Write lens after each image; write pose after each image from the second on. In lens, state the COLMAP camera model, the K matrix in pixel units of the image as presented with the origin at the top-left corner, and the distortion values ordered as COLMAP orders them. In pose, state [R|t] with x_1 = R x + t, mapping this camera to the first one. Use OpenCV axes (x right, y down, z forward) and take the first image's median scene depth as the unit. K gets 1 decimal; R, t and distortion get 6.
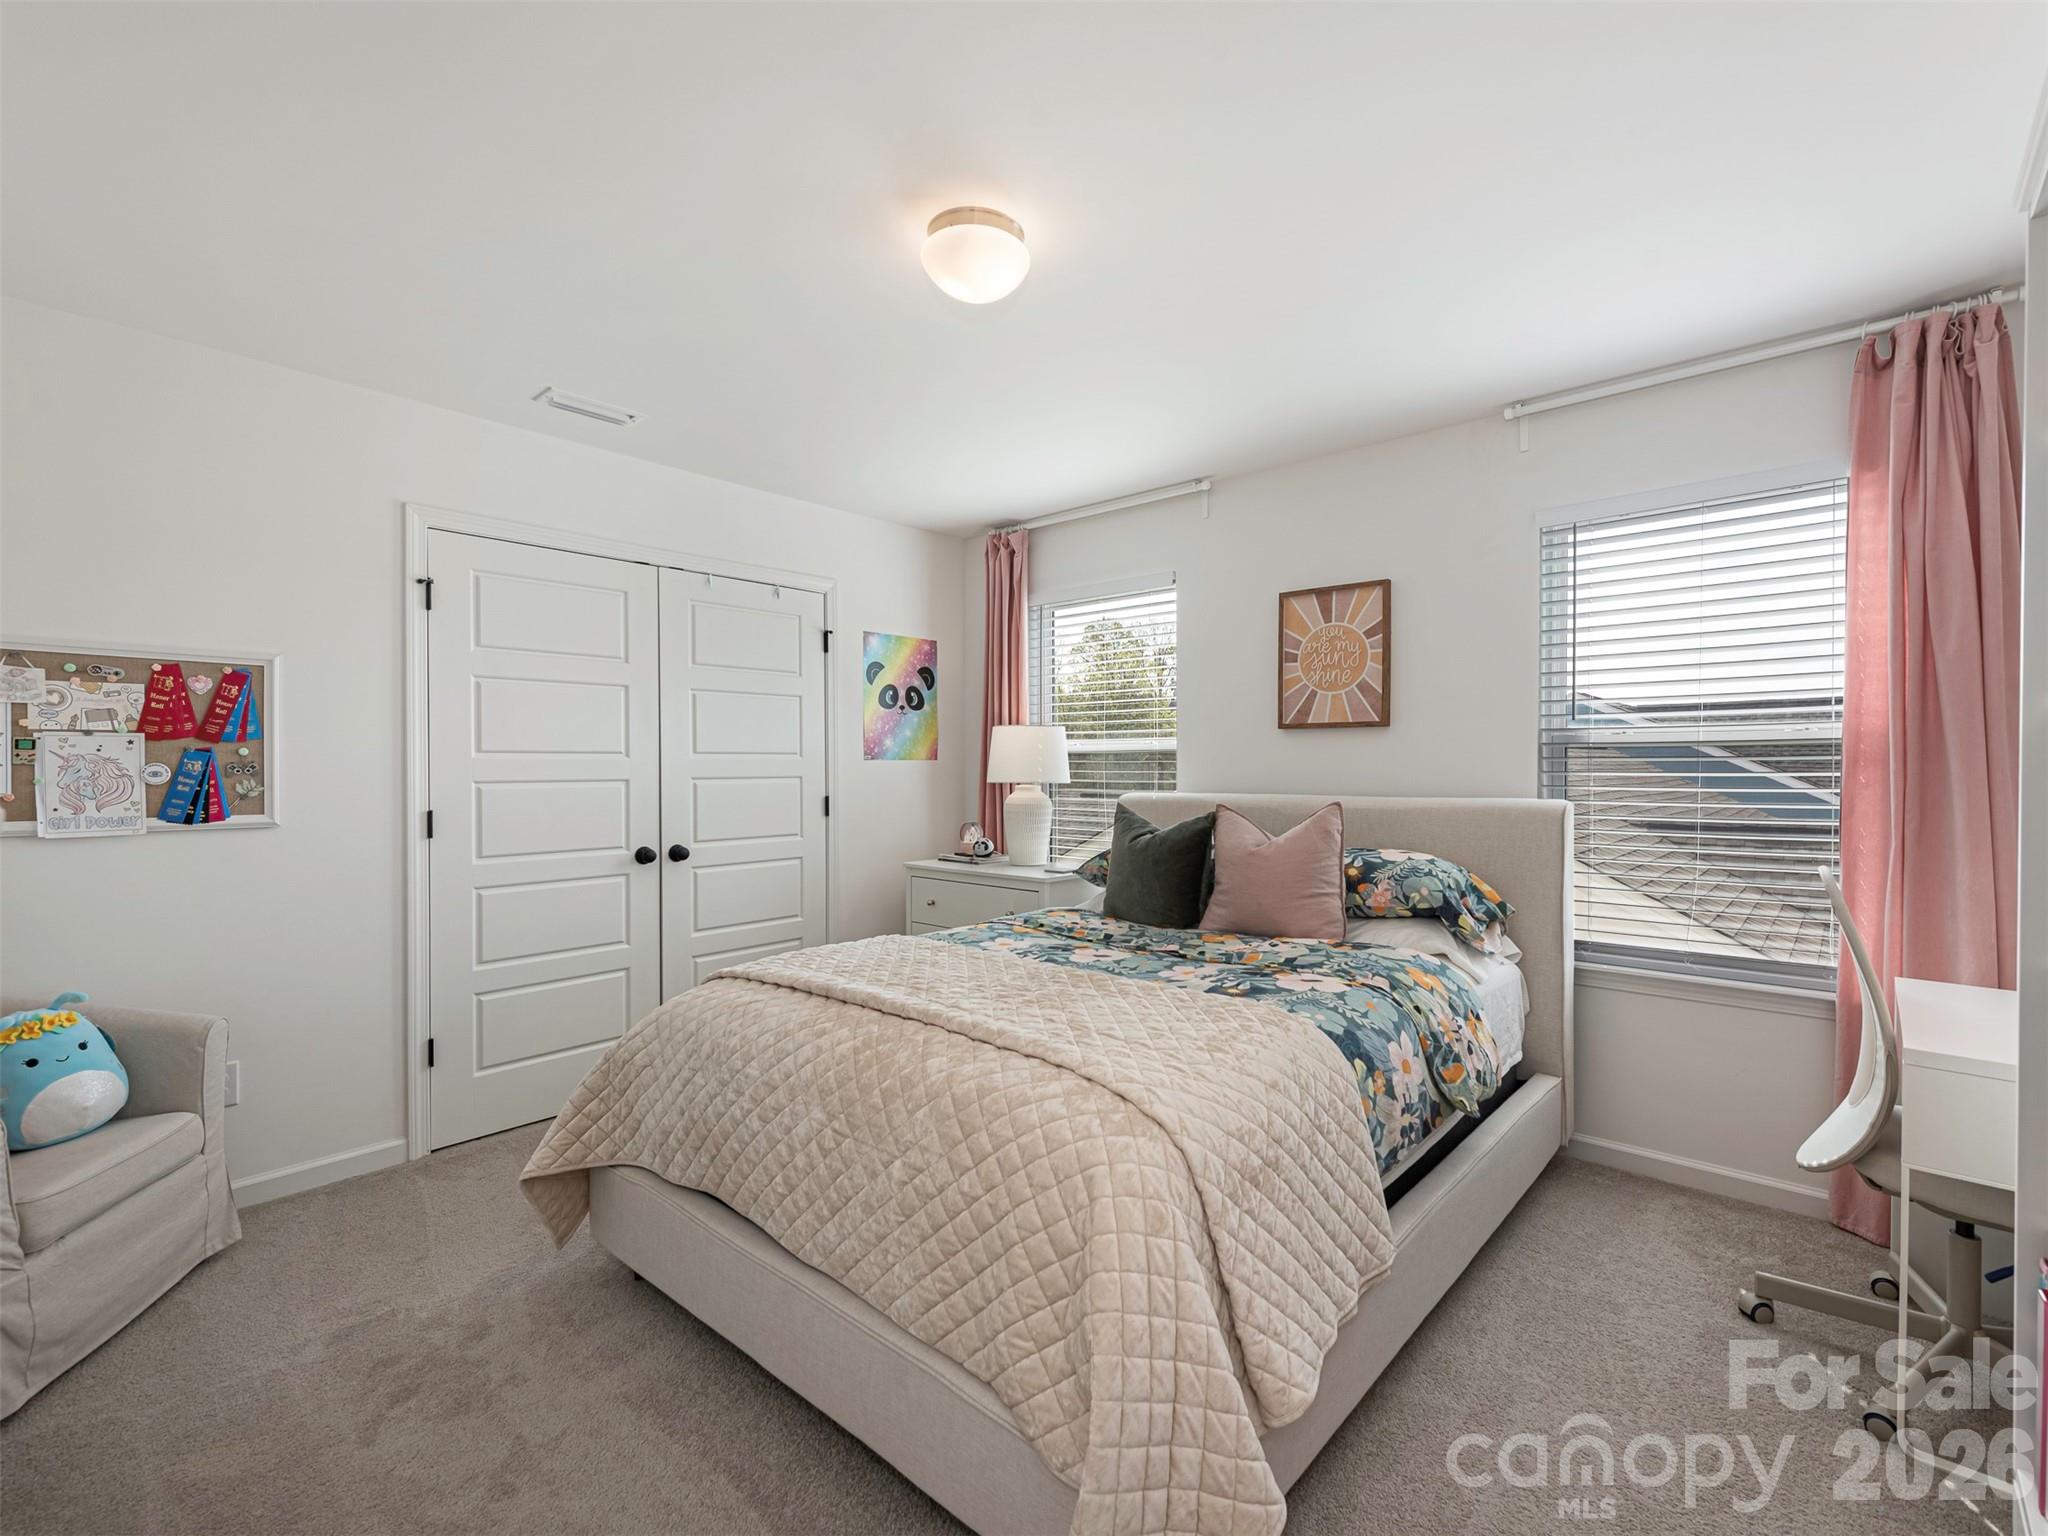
lens RADIAL K [[928.6, 0, 1069.7], [0, 928.6, 764.8], [0, 0, 1]] dist [0.017416, -0.005849]
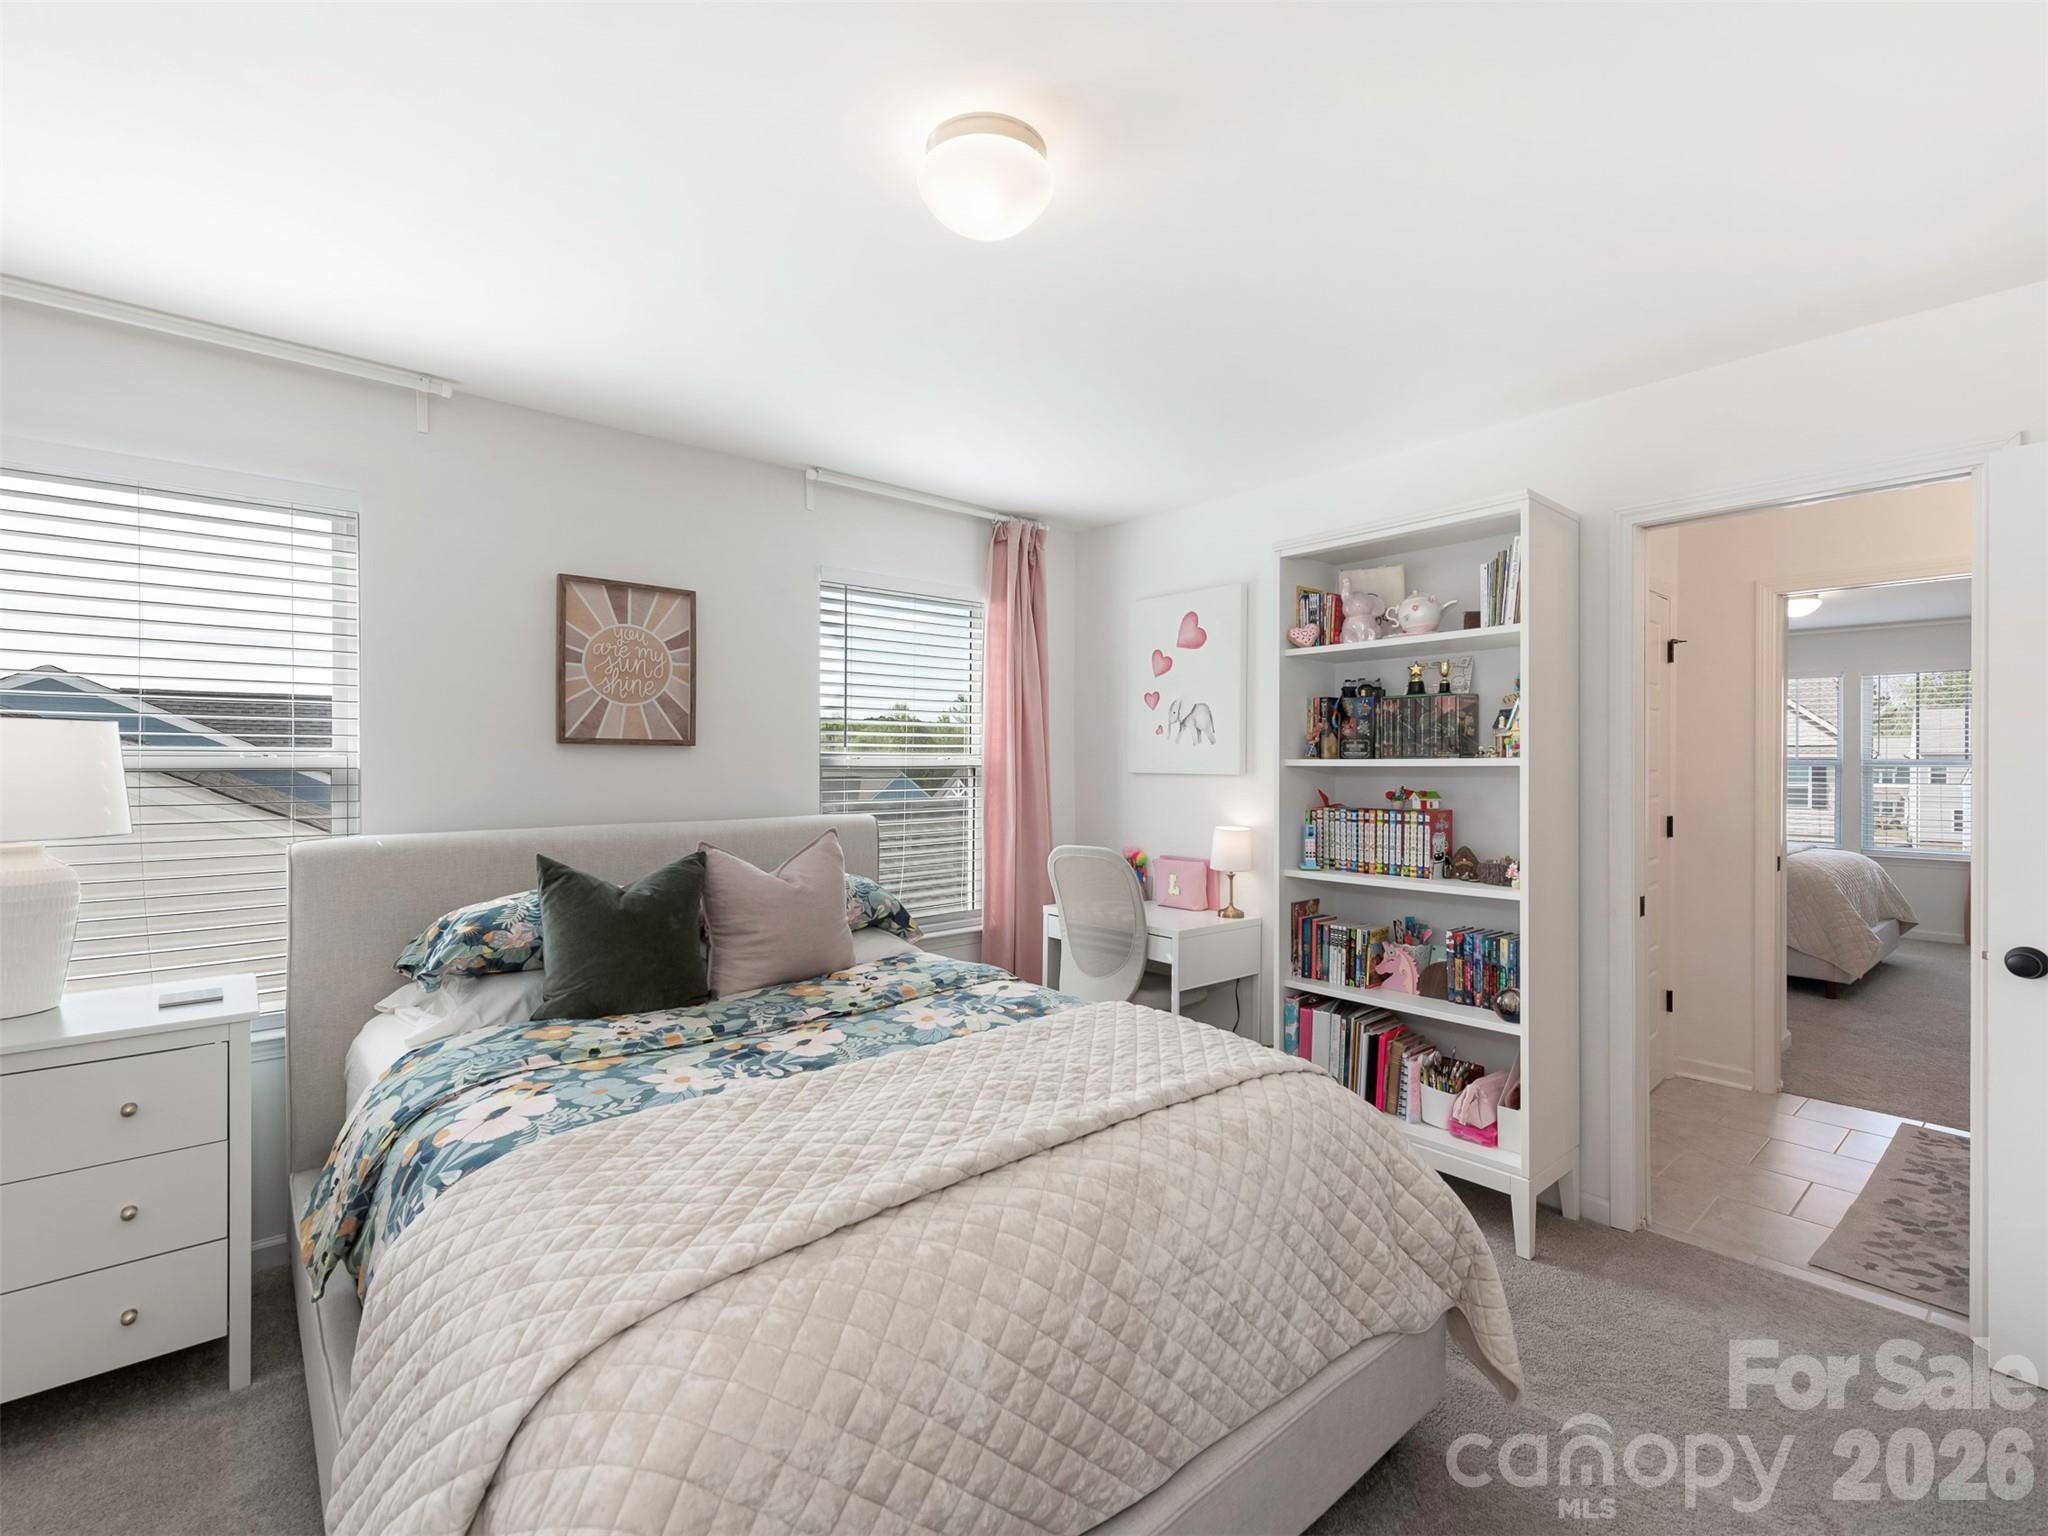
lens RADIAL K [[933.6, 0, 1021.9], [0, 933.6, 750.3], [0, 0, 1]] dist [-0.001399, -0.000415]
pose [[0.152545, 0.023621, 0.988014, -0.542781], [0.001708, 0.999707, -0.024165, -0.013602], [-0.988295, 0.005374, 0.152459, 0.522579]]
